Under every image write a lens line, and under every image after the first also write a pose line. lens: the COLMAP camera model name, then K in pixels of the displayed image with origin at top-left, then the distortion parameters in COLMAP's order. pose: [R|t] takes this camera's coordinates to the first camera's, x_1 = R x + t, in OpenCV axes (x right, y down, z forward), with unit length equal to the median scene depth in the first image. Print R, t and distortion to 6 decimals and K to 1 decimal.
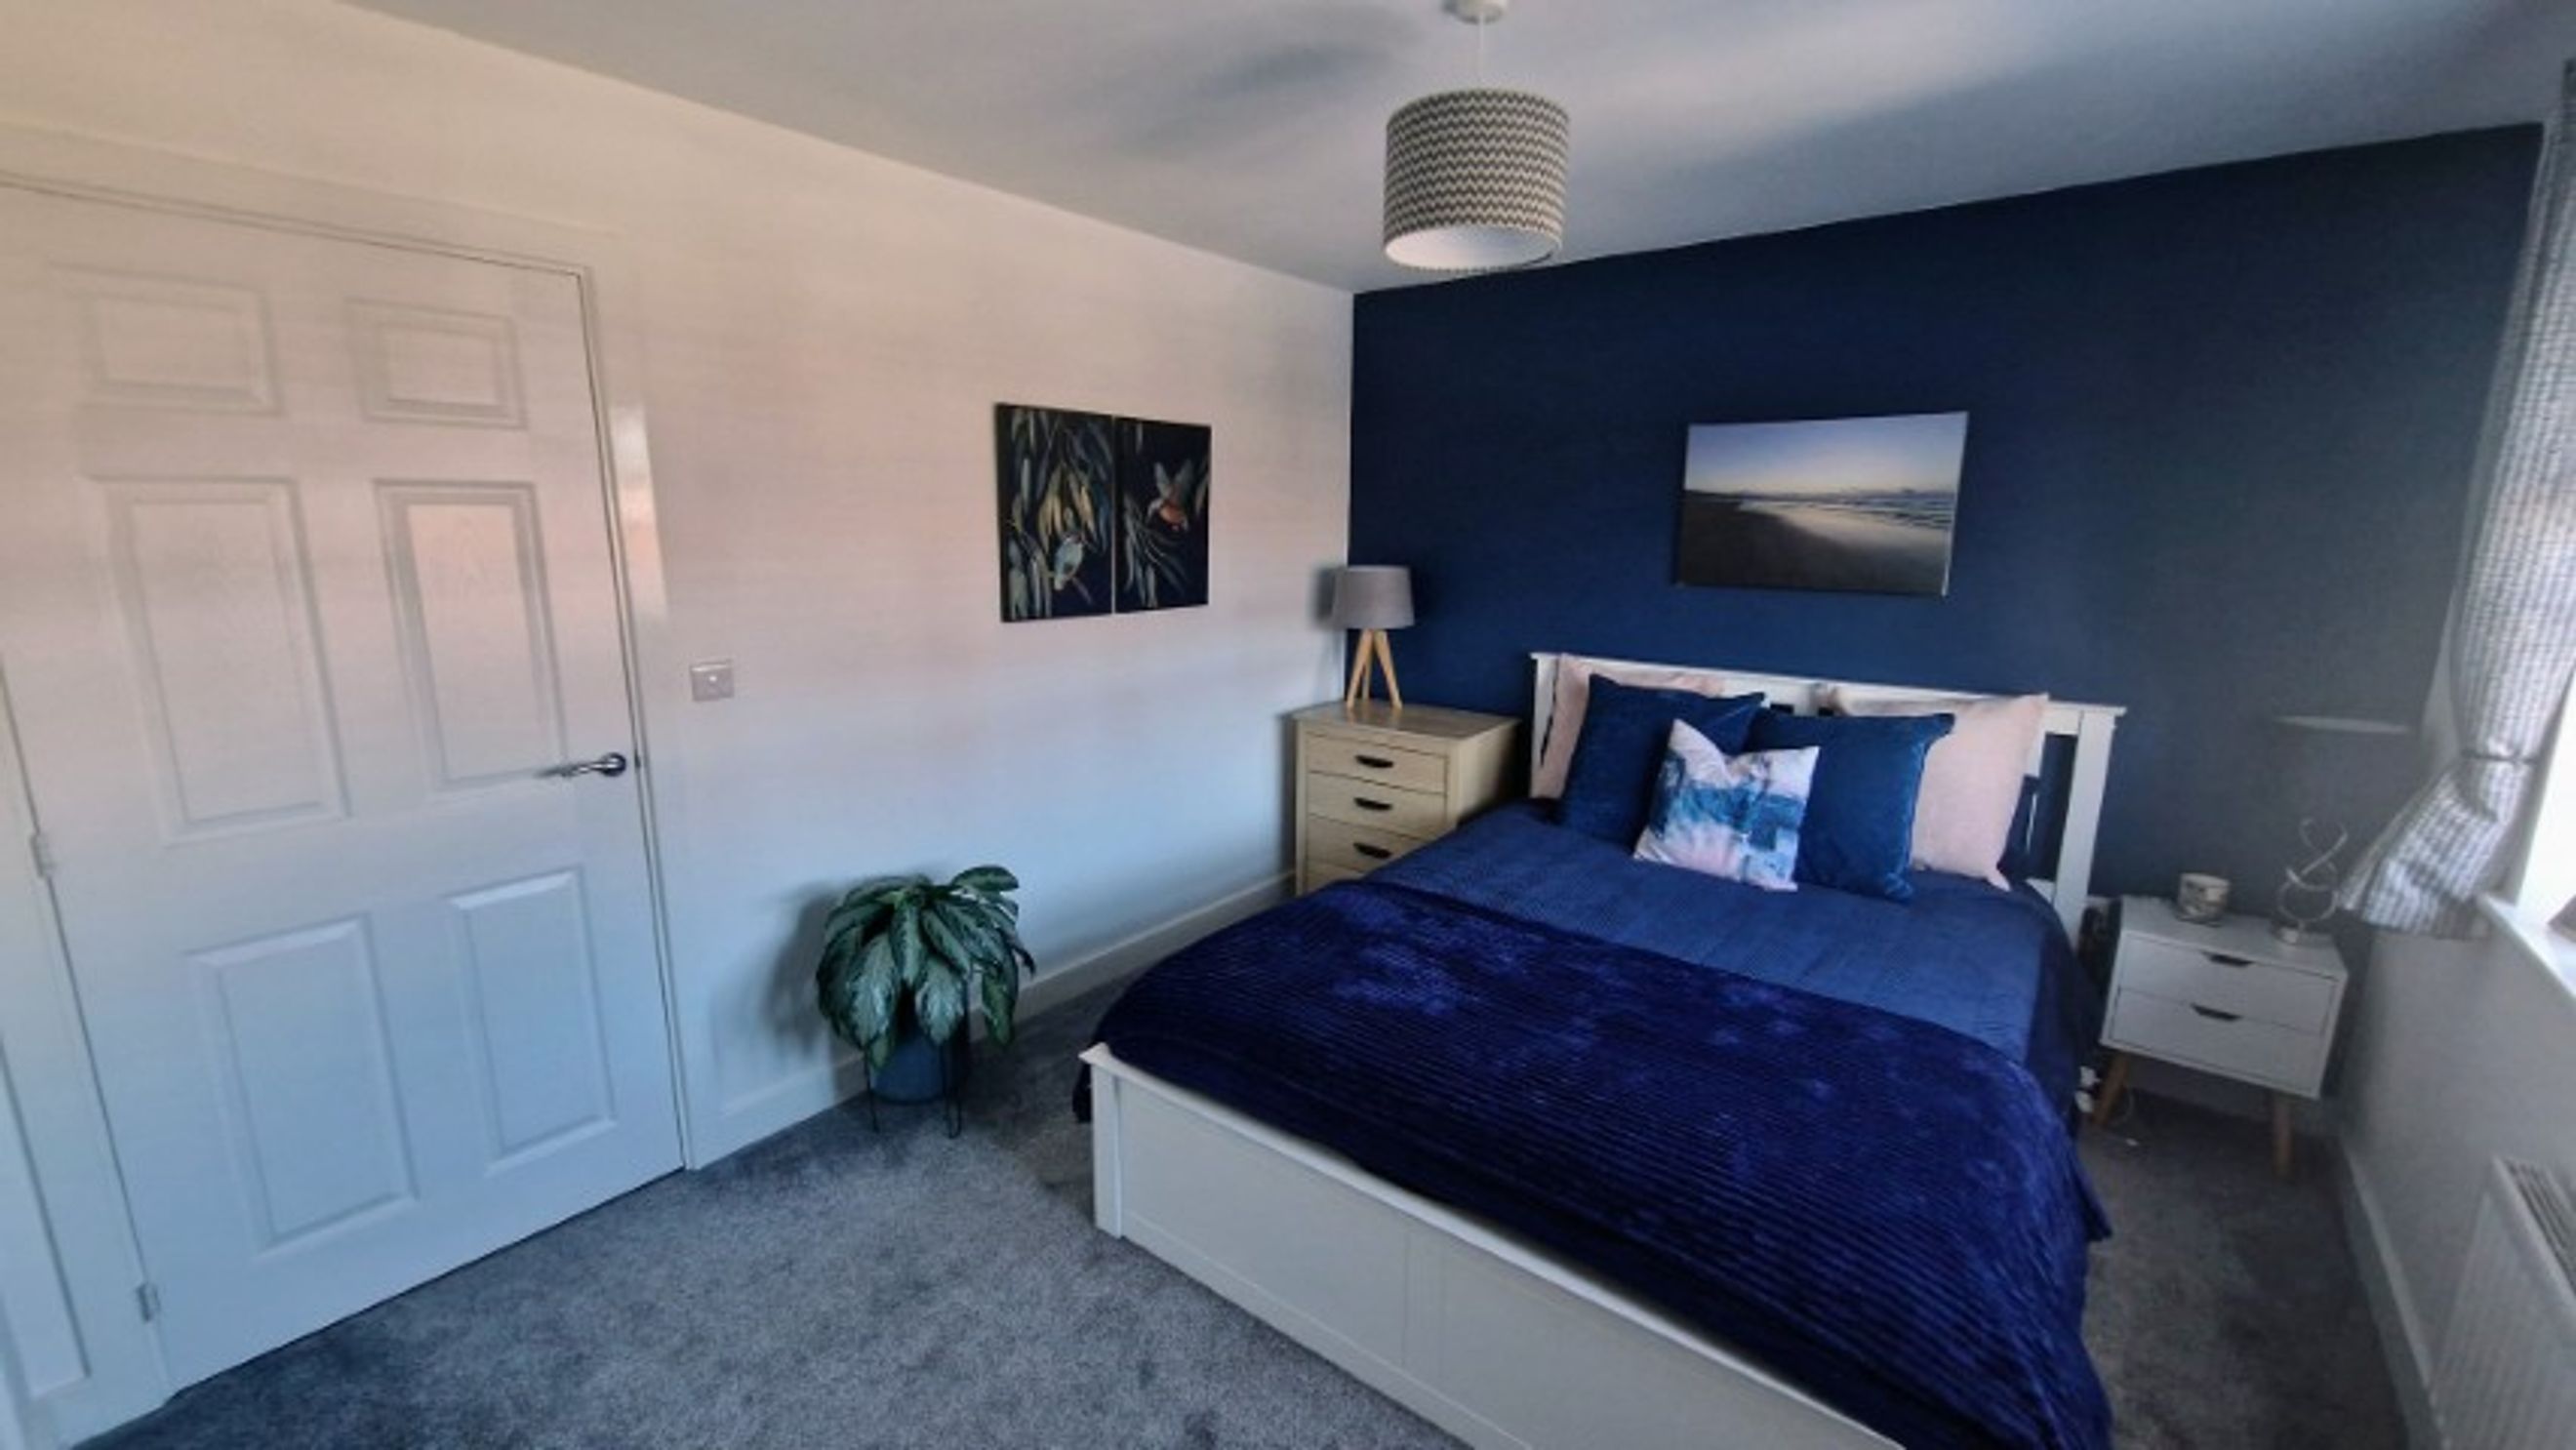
lens RADIAL K [[1042.0, 0, 1291.0], [0, 1042.0, 719.5], [0, 0, 1]] dist [0.000191, -0.000084]
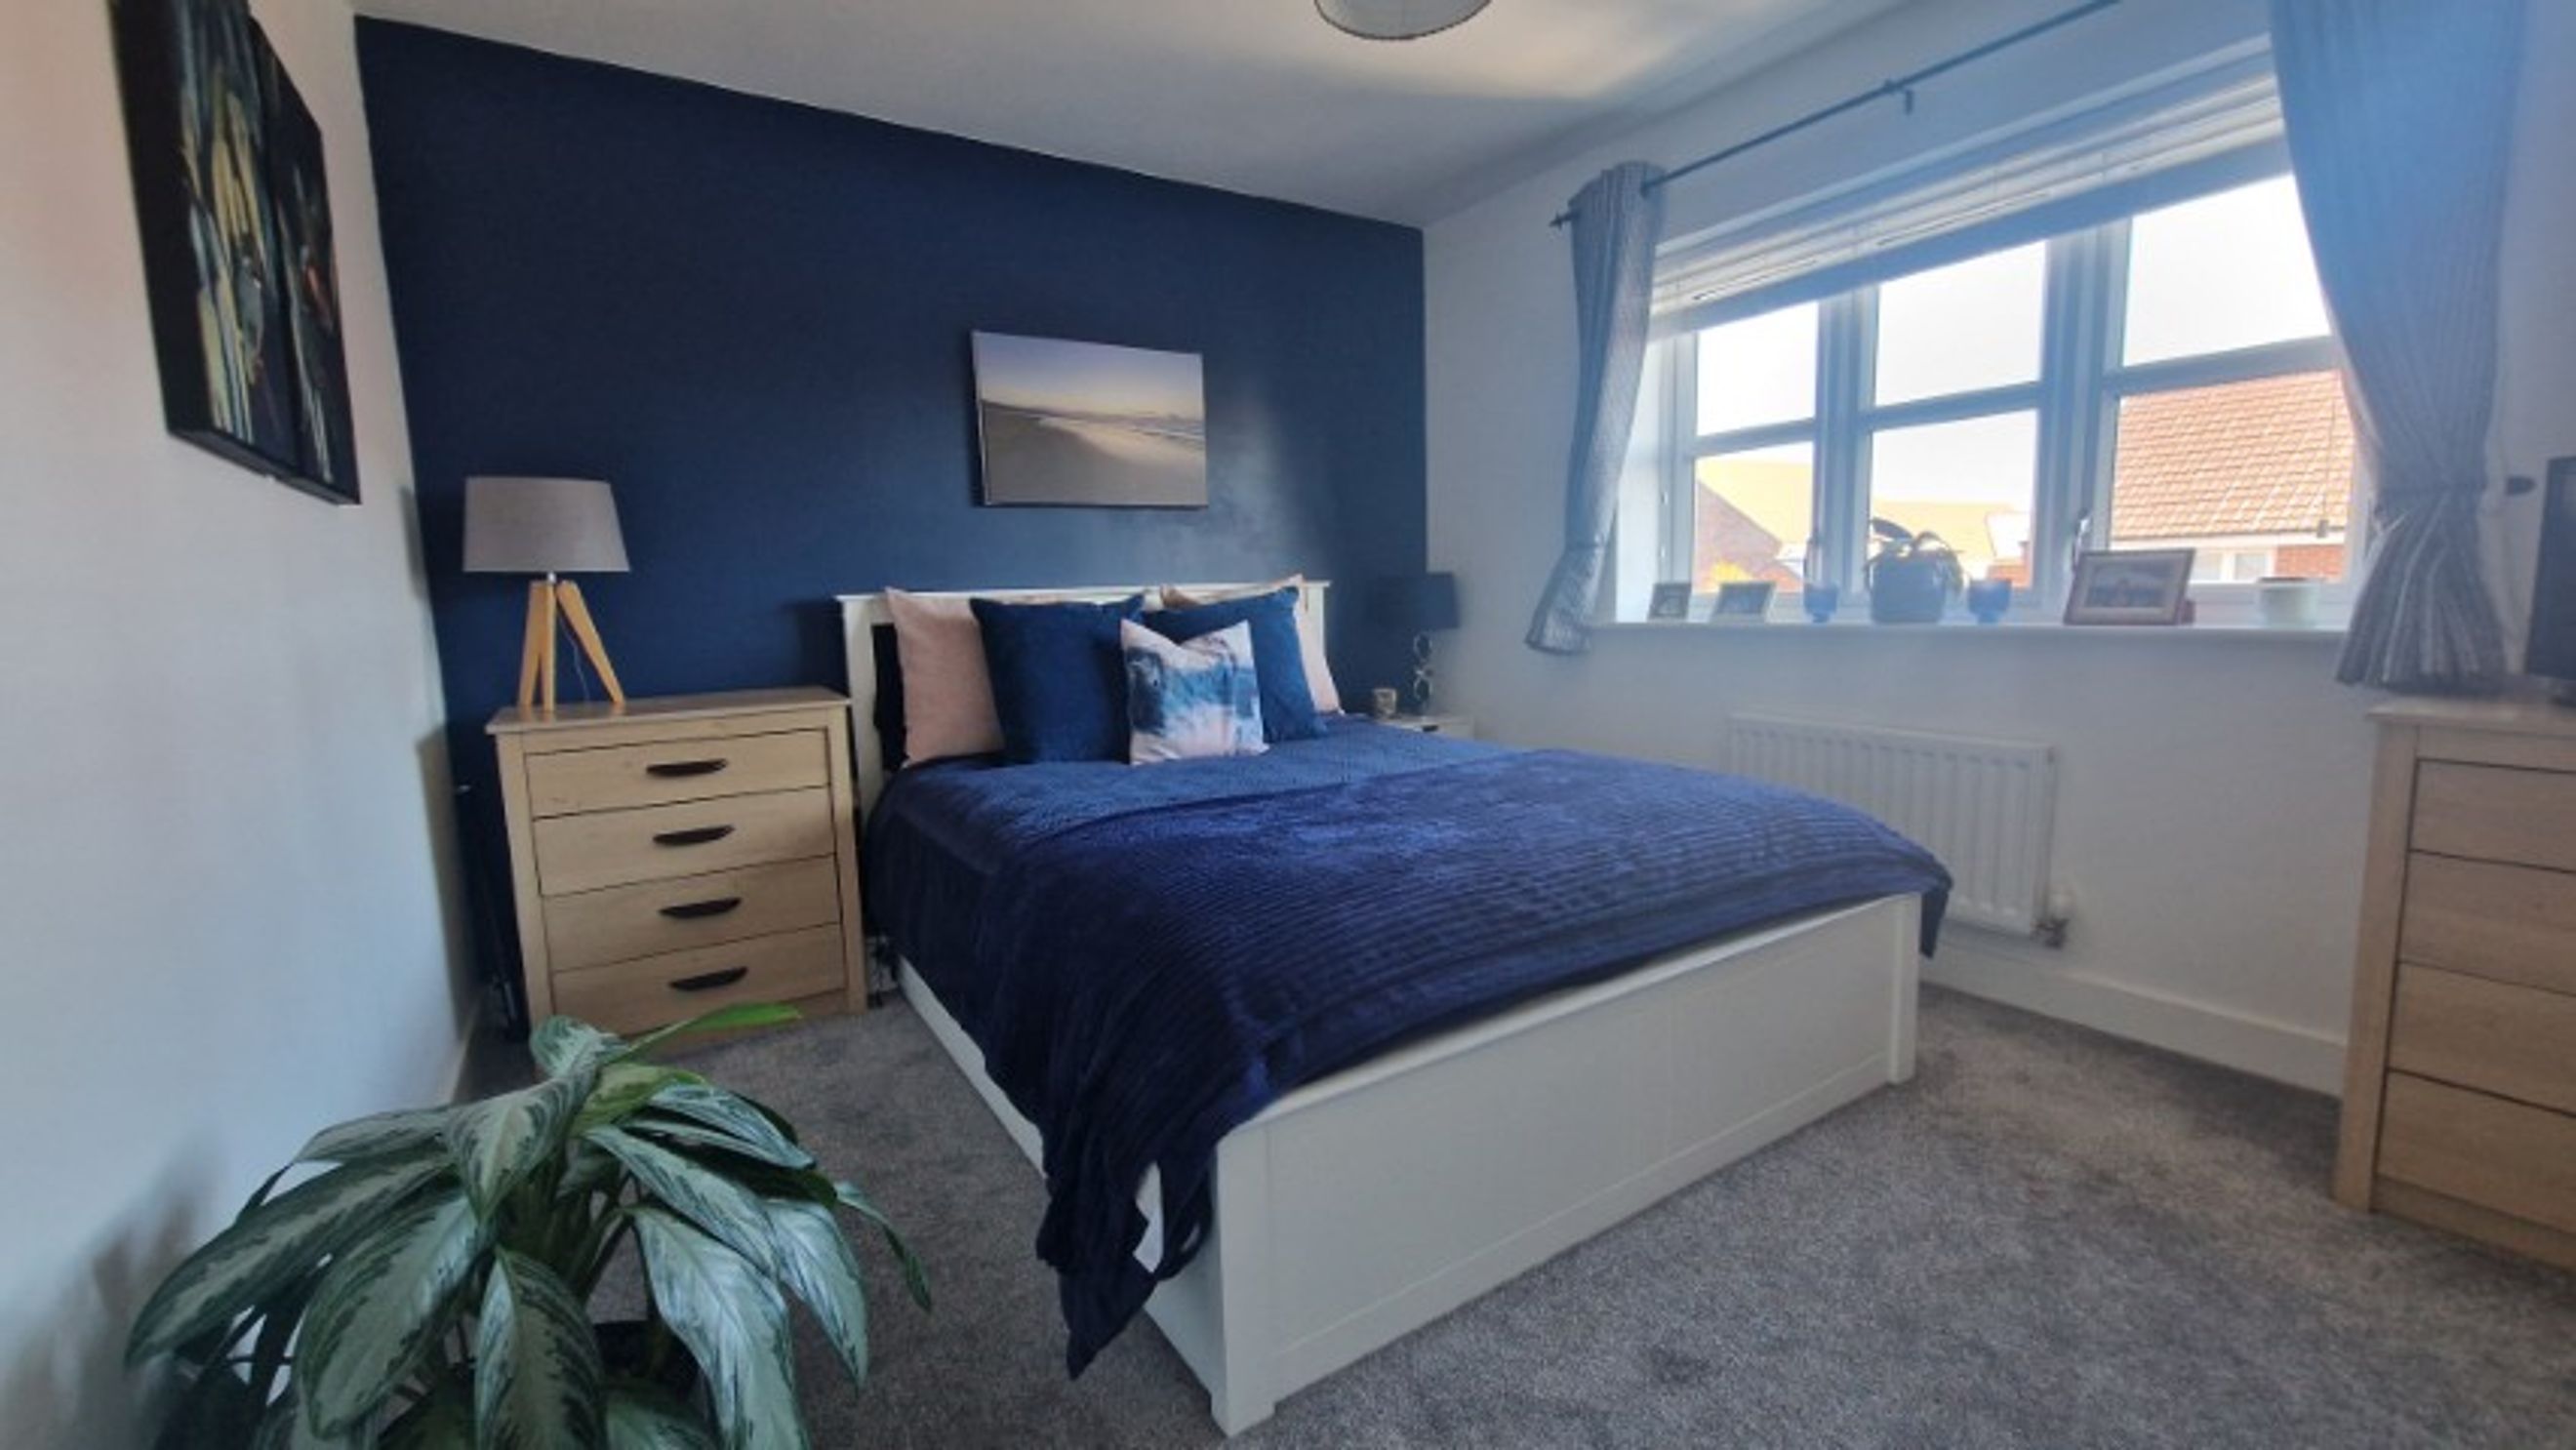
lens RADIAL K [[1042.0, 0, 1291.0], [0, 1042.0, 719.5], [0, 0, 1]] dist [0.000191, -0.000084]
pose [[0.320679, -0.134527, 0.937586, -0.510650], [0.211106, 0.975115, 0.067708, 0.059692], [-0.923363, 0.176217, 0.341098, 0.558335]]
